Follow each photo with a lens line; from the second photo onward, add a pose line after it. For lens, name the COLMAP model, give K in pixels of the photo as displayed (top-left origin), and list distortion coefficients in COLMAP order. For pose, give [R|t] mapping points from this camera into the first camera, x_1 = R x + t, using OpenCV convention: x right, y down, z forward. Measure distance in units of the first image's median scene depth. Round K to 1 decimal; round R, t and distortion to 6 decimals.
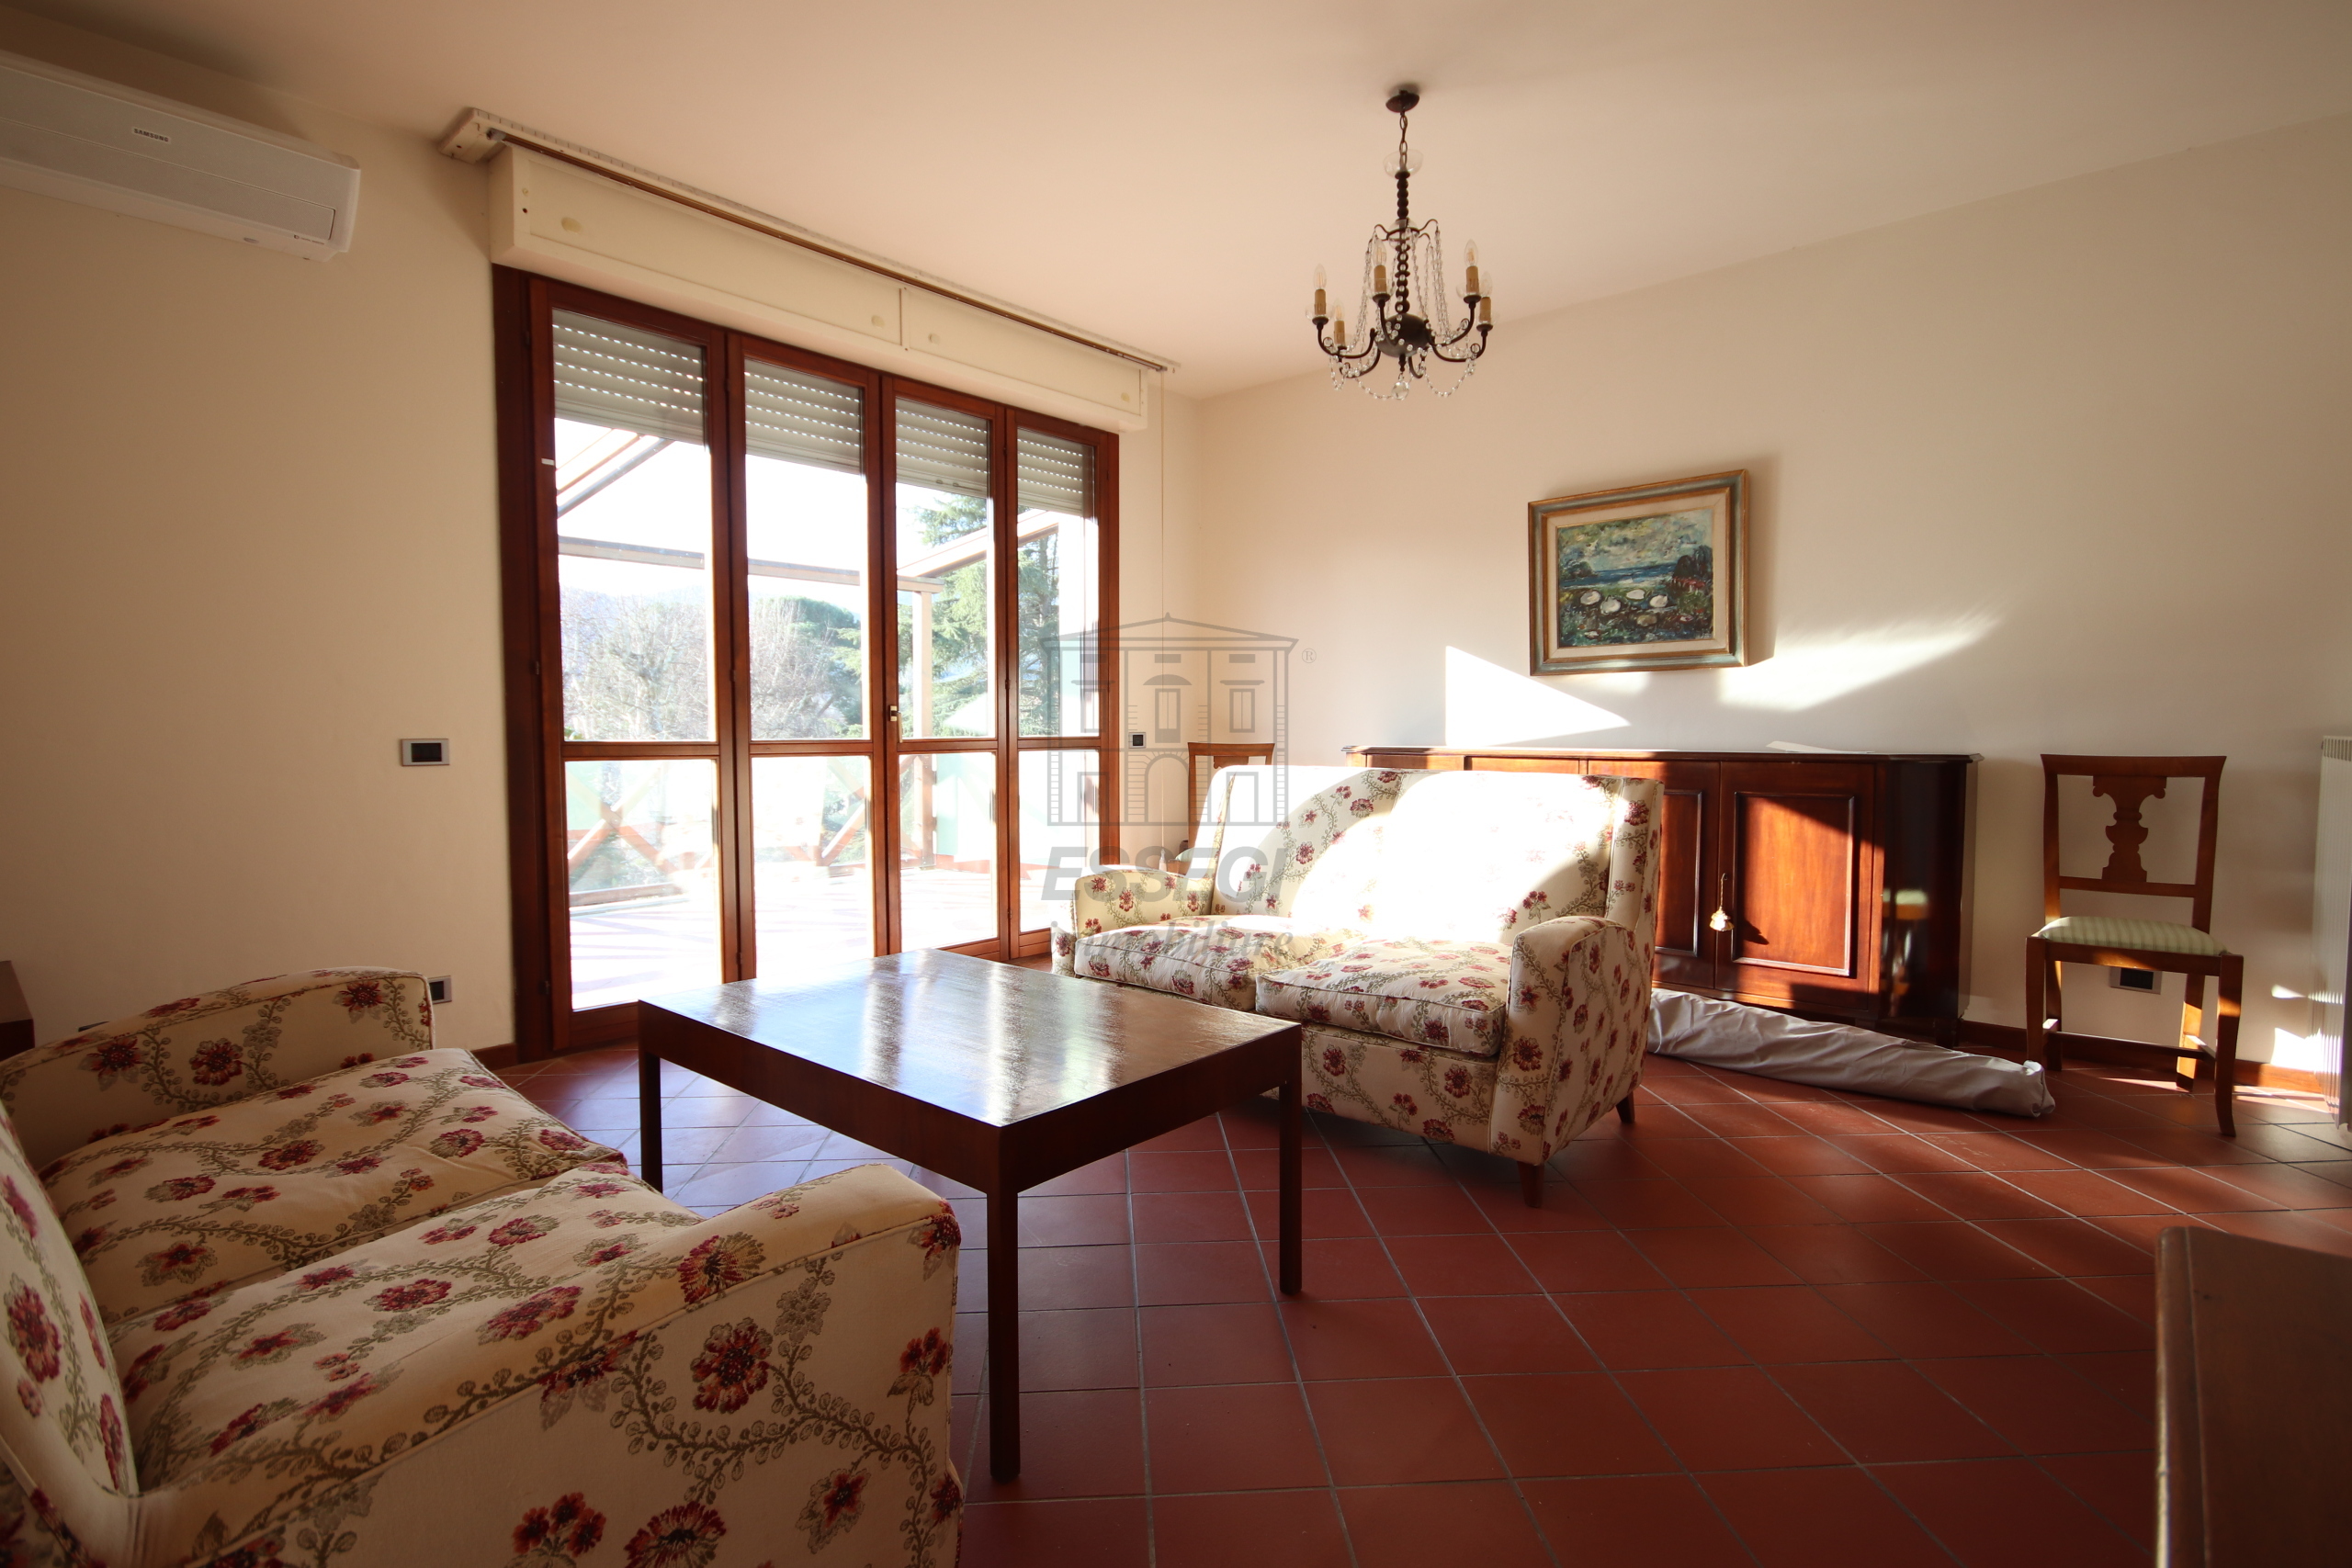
lens RADIAL K [[1123.1, 0, 1169.1], [0, 1123.1, 778.9], [0, 0, 1]] dist [-0.002048, -0.000703]
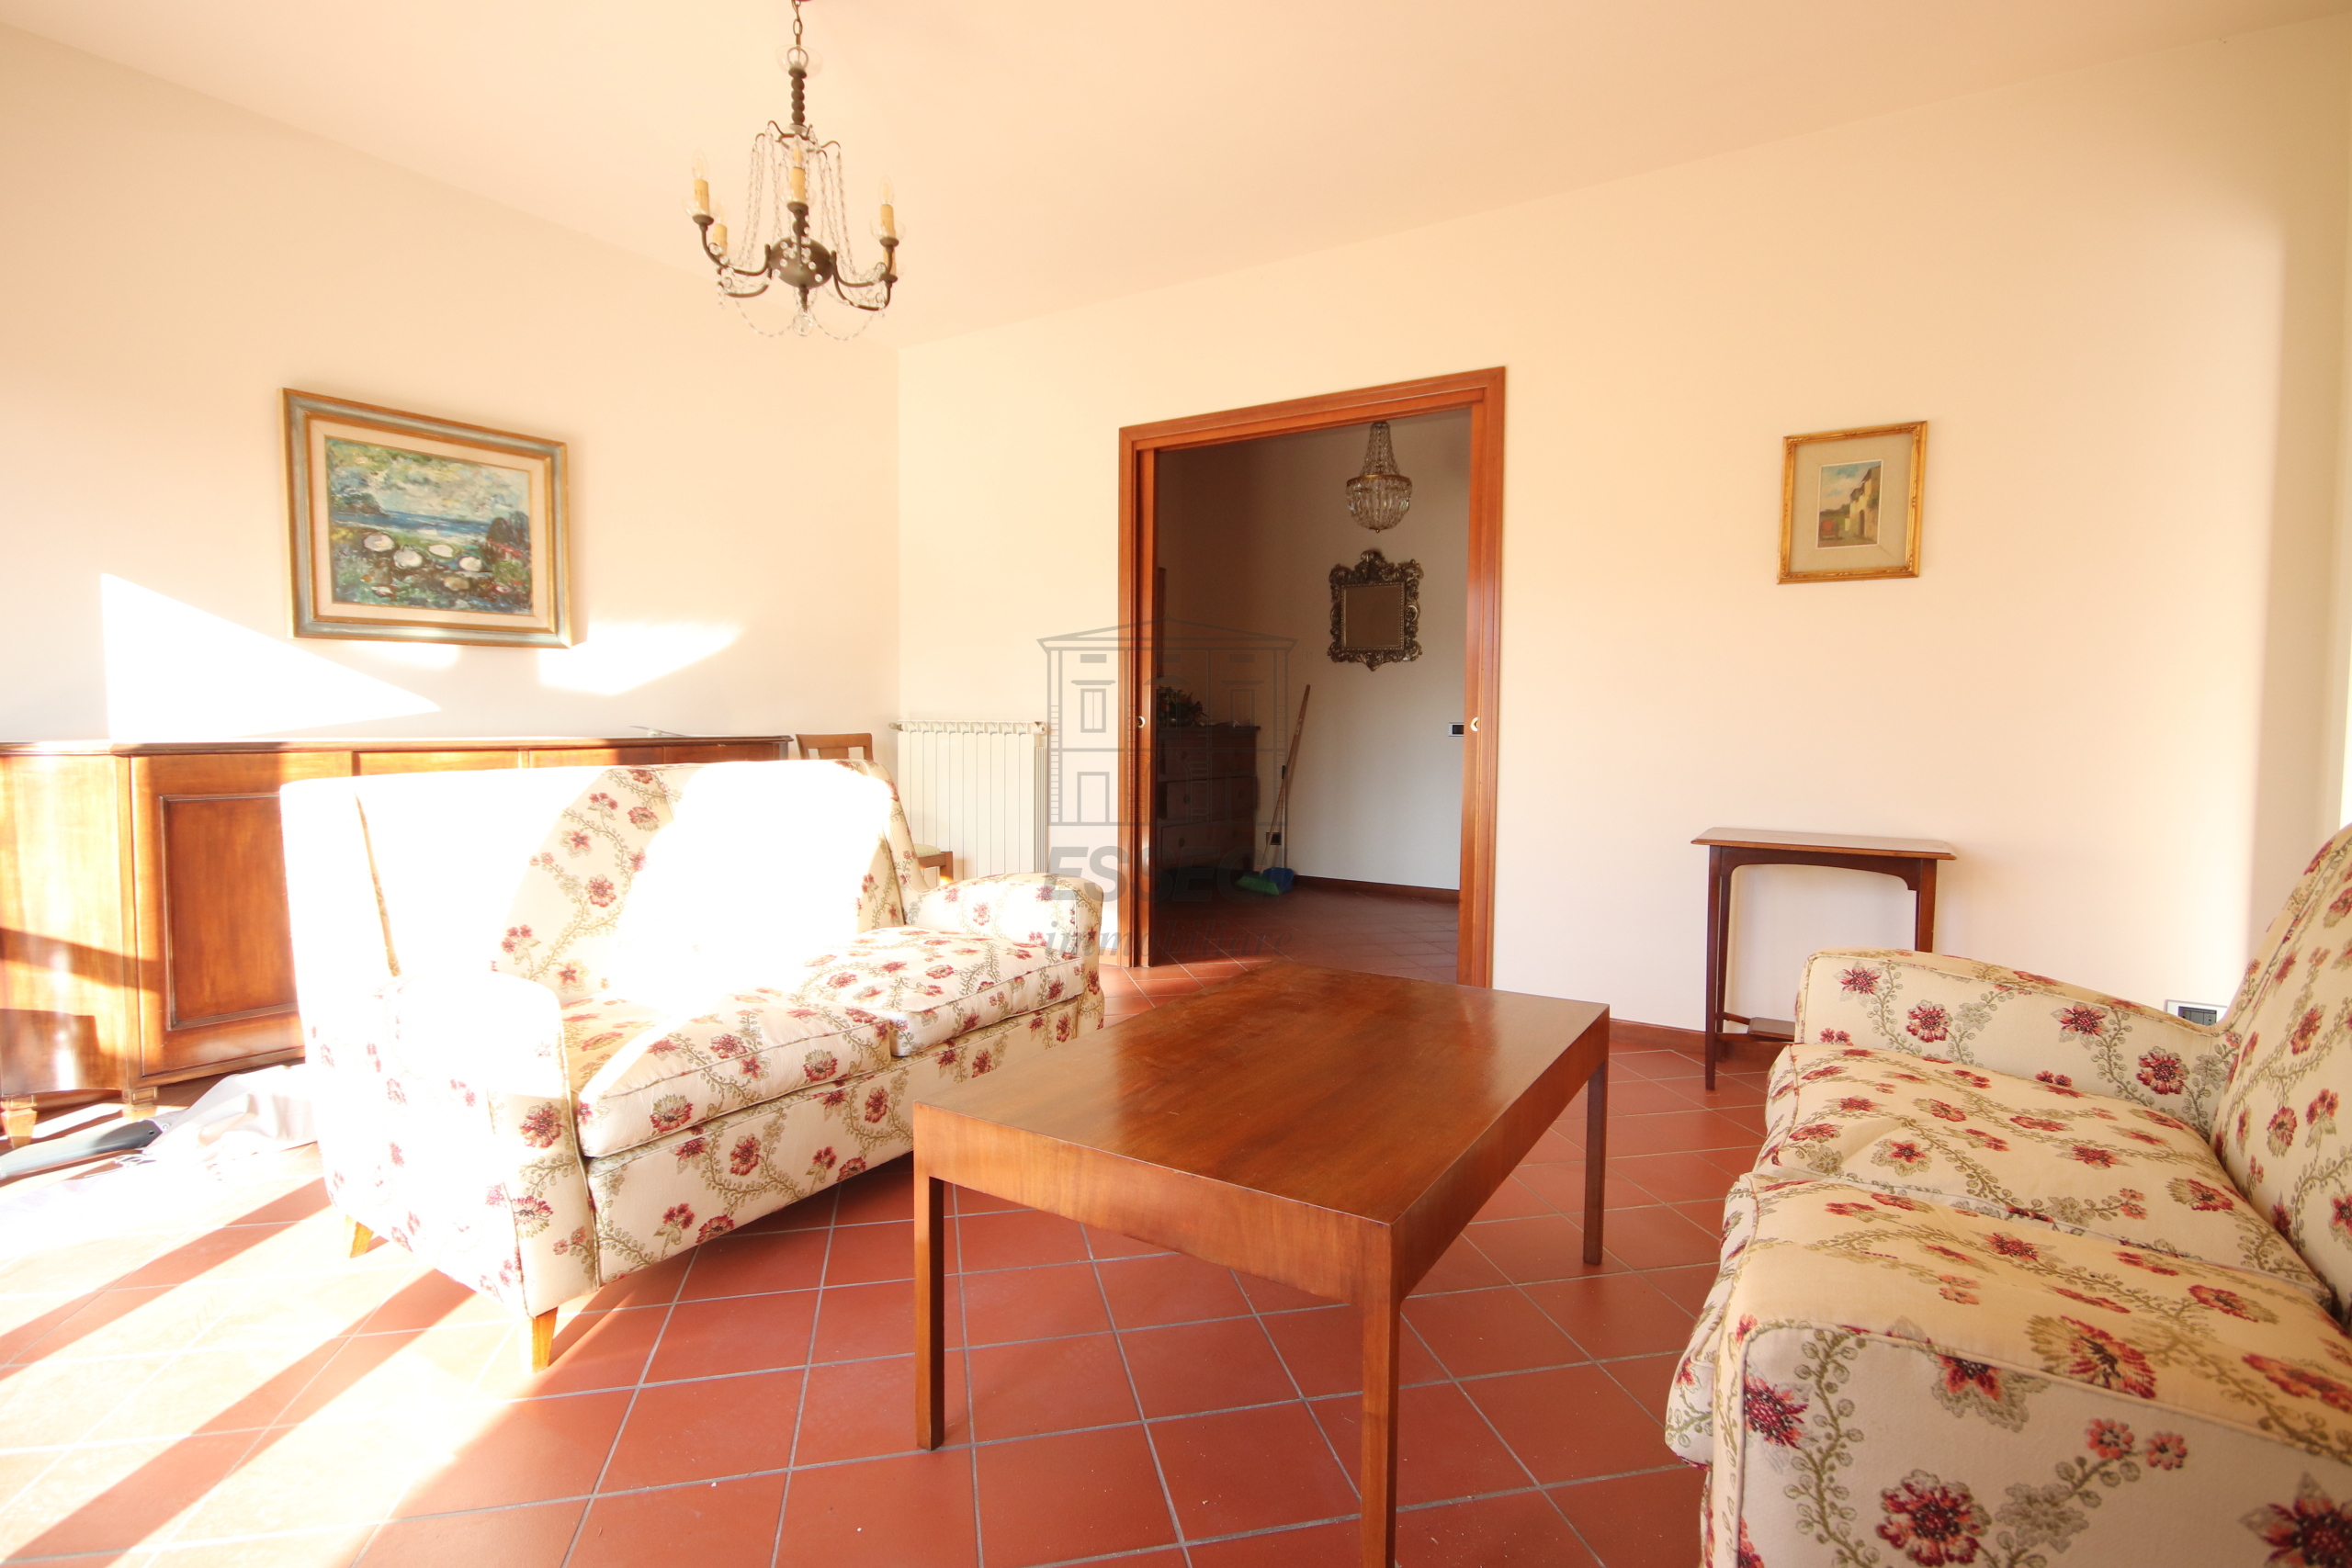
lens RADIAL K [[1123.1, 0, 1174.3], [0, 1123.1, 792.1], [0, 0, 1]] dist [-0.002048, -0.000703]
pose [[-0.146059, -0.067538, 0.986968, -0.512888], [0.036820, 0.996604, 0.073646, -0.028465], [-0.988590, 0.047097, -0.143077, 0.615423]]
